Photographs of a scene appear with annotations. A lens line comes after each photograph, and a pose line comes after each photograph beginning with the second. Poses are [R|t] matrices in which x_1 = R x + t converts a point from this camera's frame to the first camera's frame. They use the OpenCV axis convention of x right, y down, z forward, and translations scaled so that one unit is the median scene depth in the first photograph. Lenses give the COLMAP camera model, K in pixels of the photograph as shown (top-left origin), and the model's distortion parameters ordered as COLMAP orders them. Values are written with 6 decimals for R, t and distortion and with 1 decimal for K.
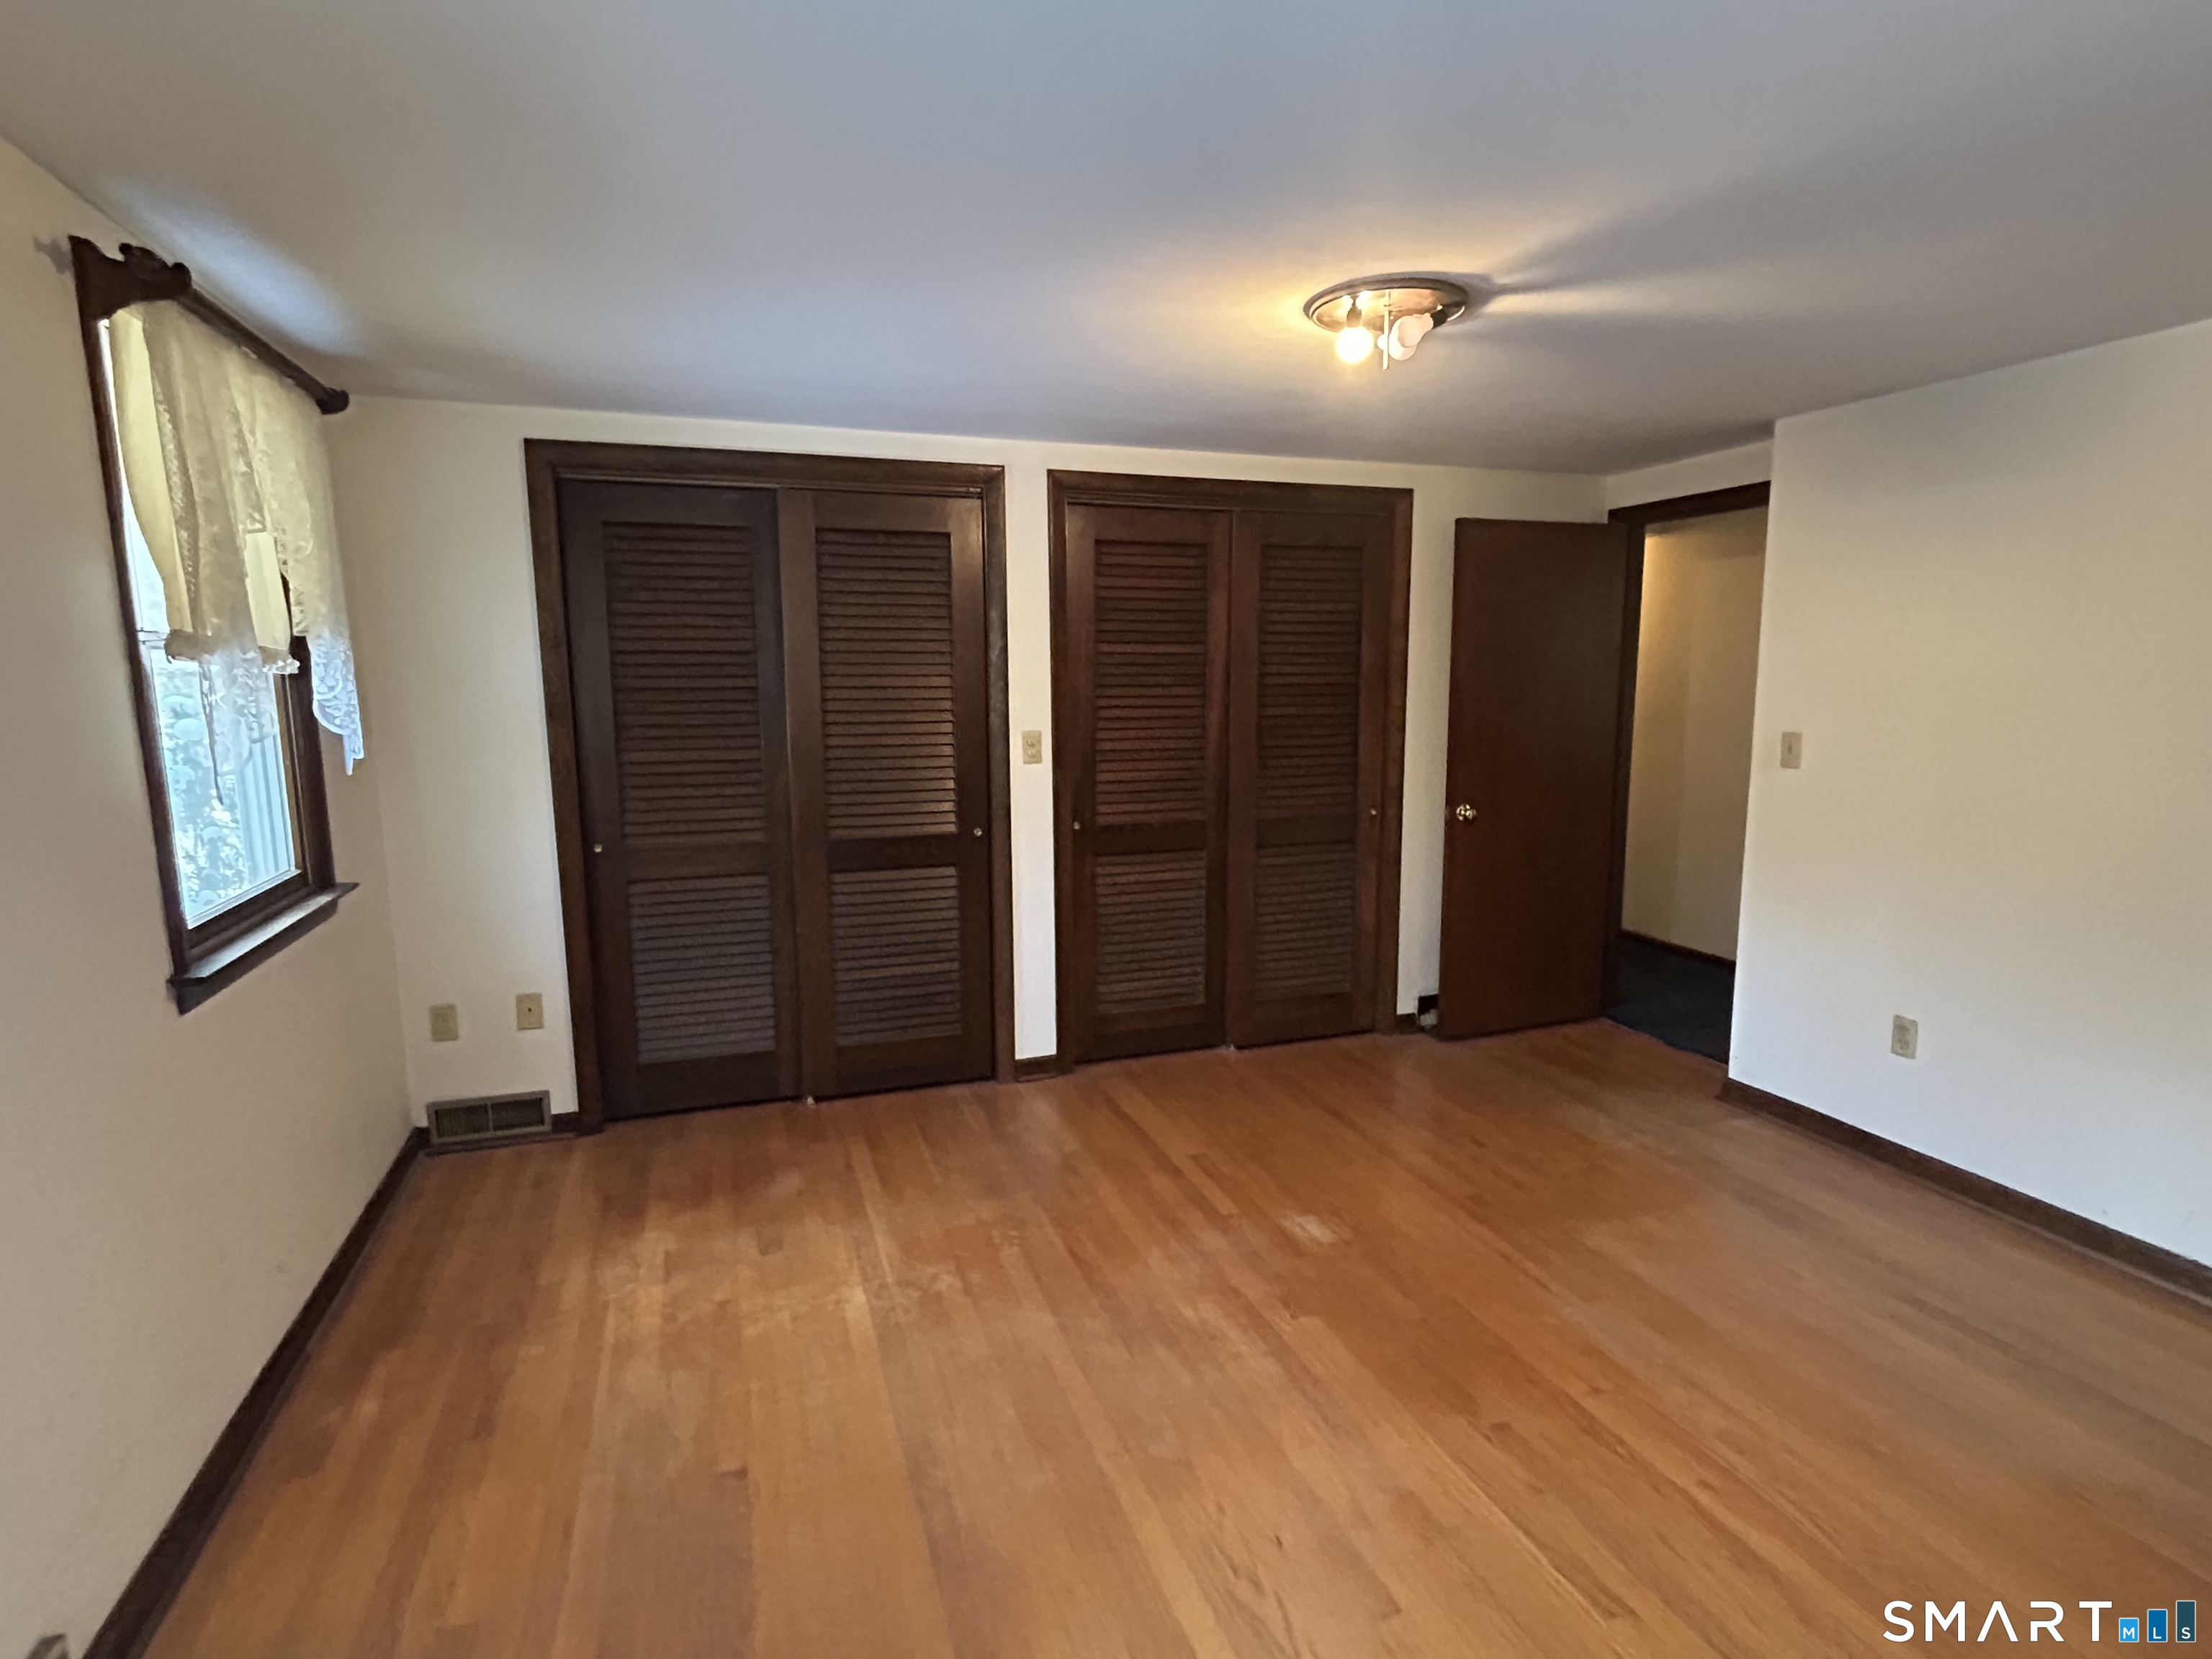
lens RADIAL K [[1103.7, 0, 1108.8], [0, 1103.7, 834.3], [0, 0, 1]] dist [0.000312, 0.000063]
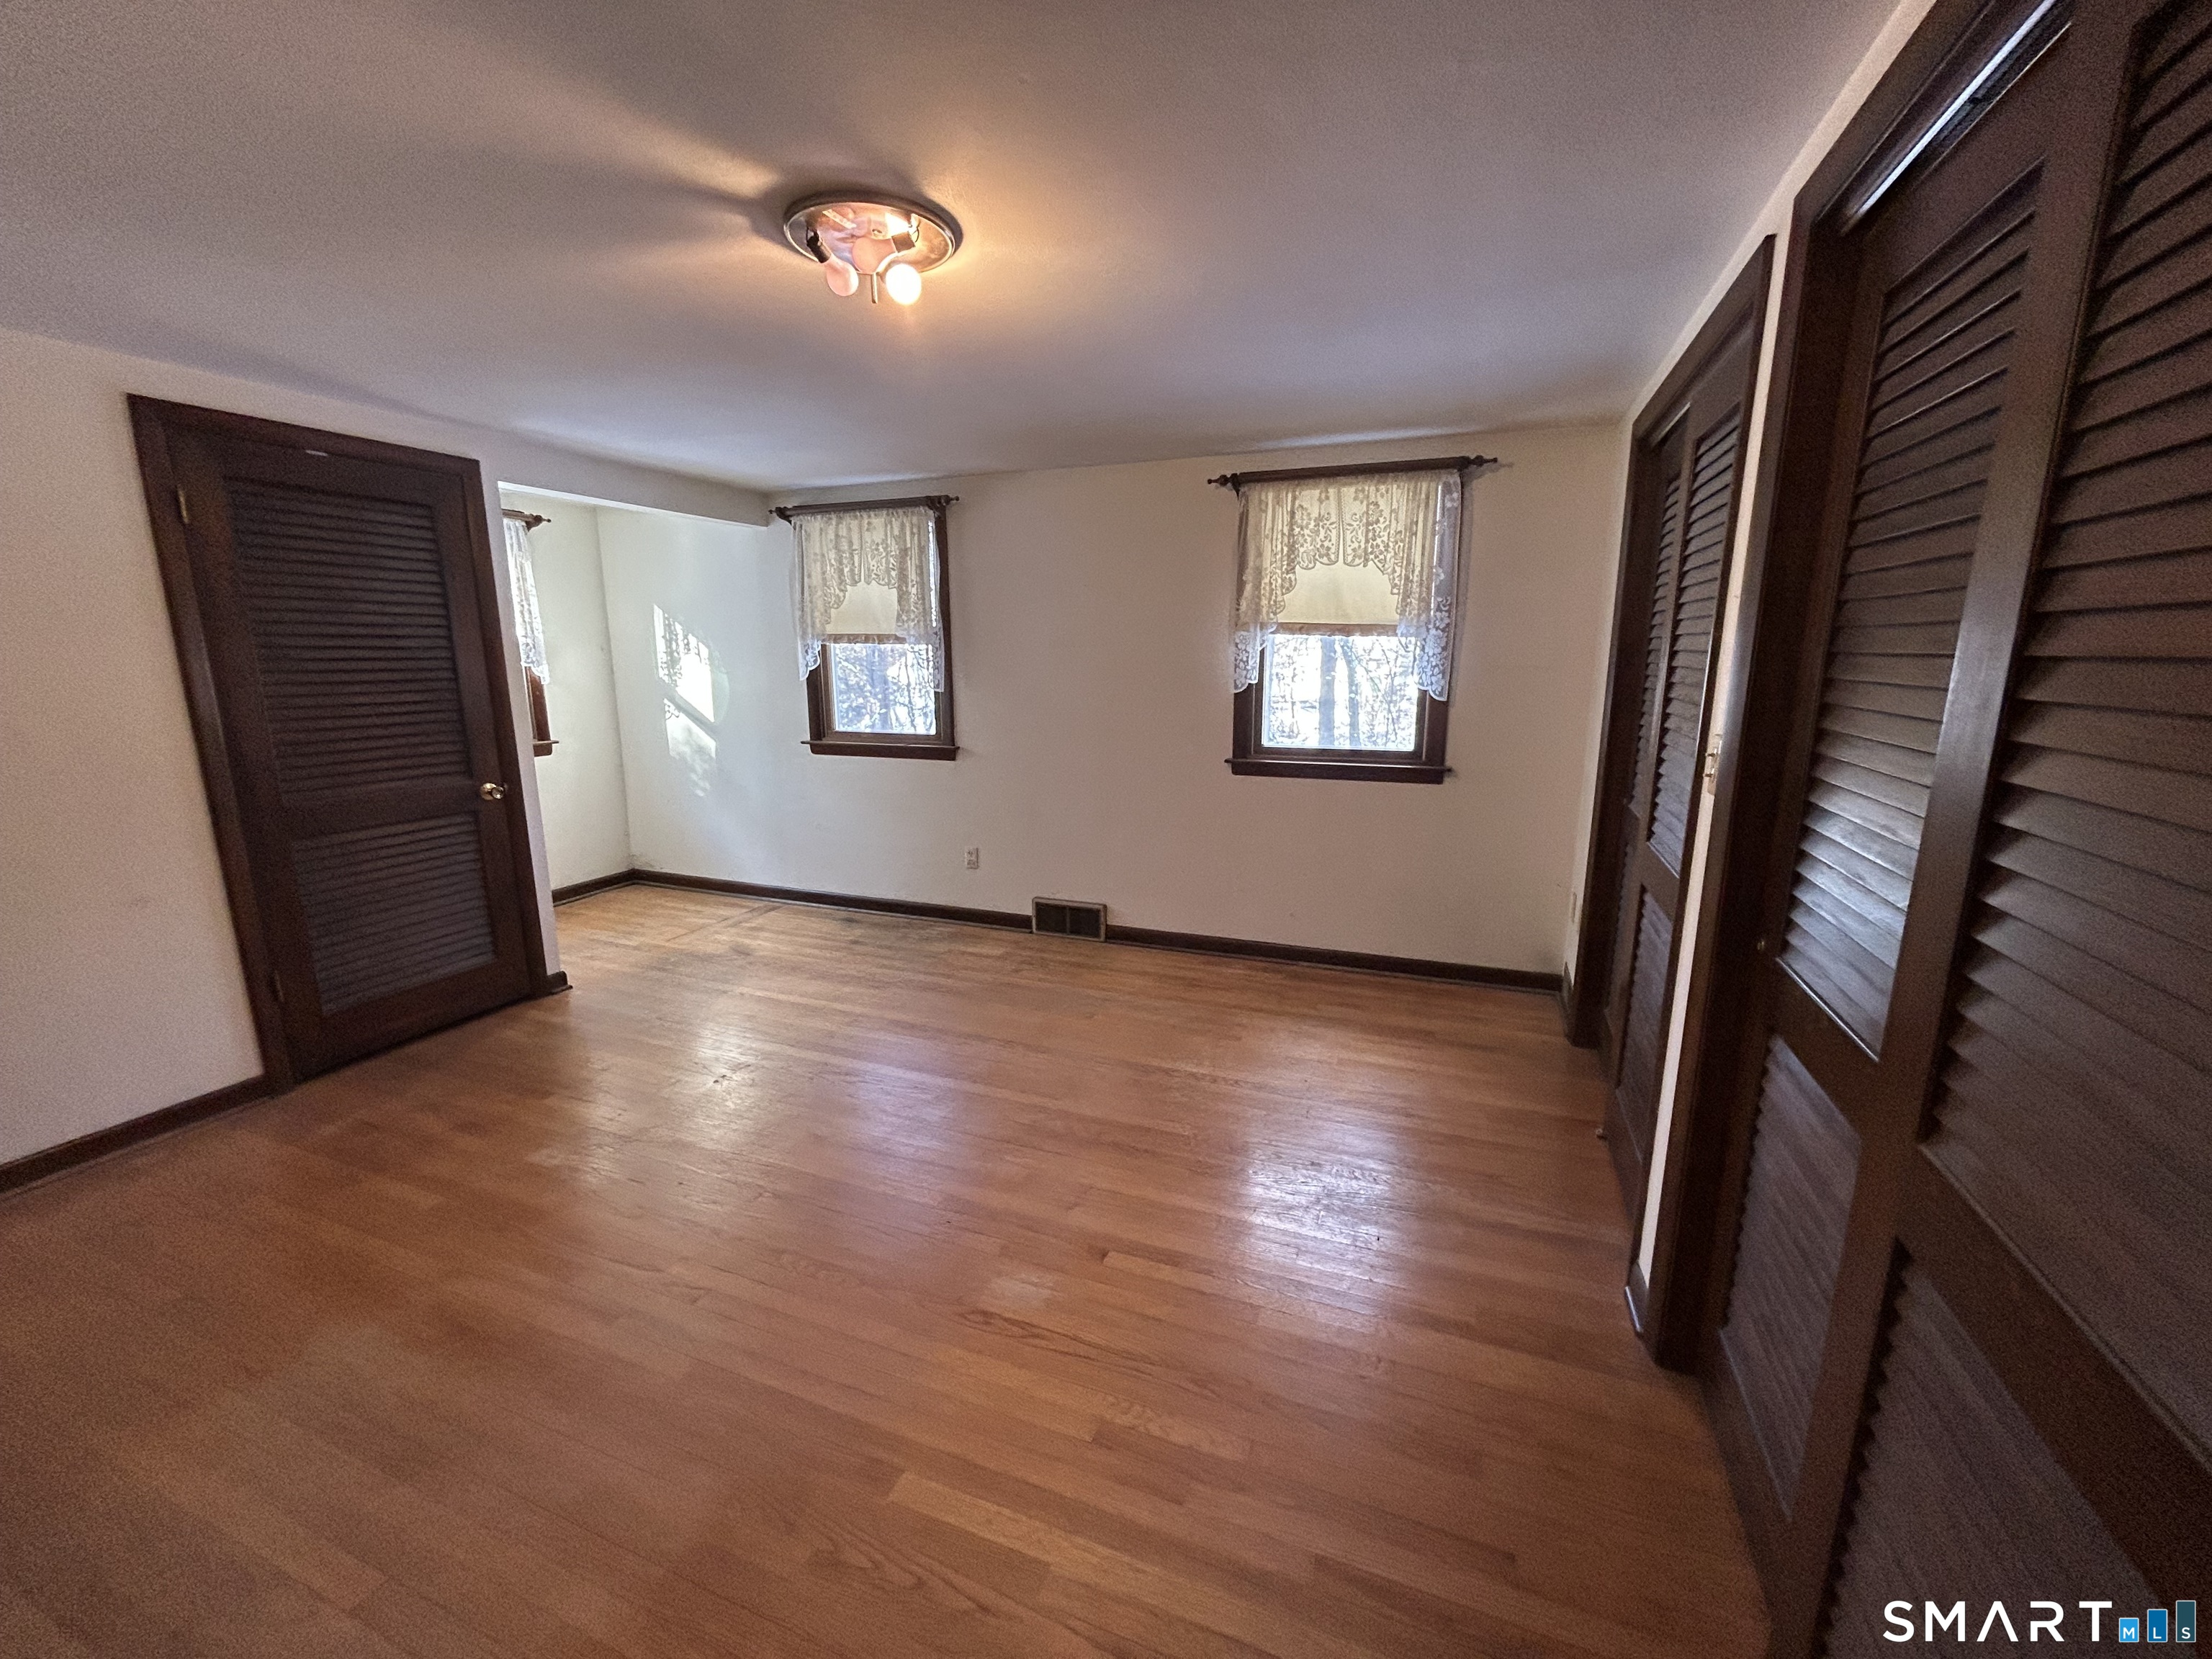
lens RADIAL K [[888.1, 0, 1113.7], [0, 888.1, 835.7], [0, 0, 1]] dist [-0.001367, -0.000074]
pose [[-0.657607, 0.159837, -0.736210, 0.787627], [-0.098880, 0.950467, 0.294678, -0.253209], [0.746843, 0.266579, -0.609230, 1.837716]]
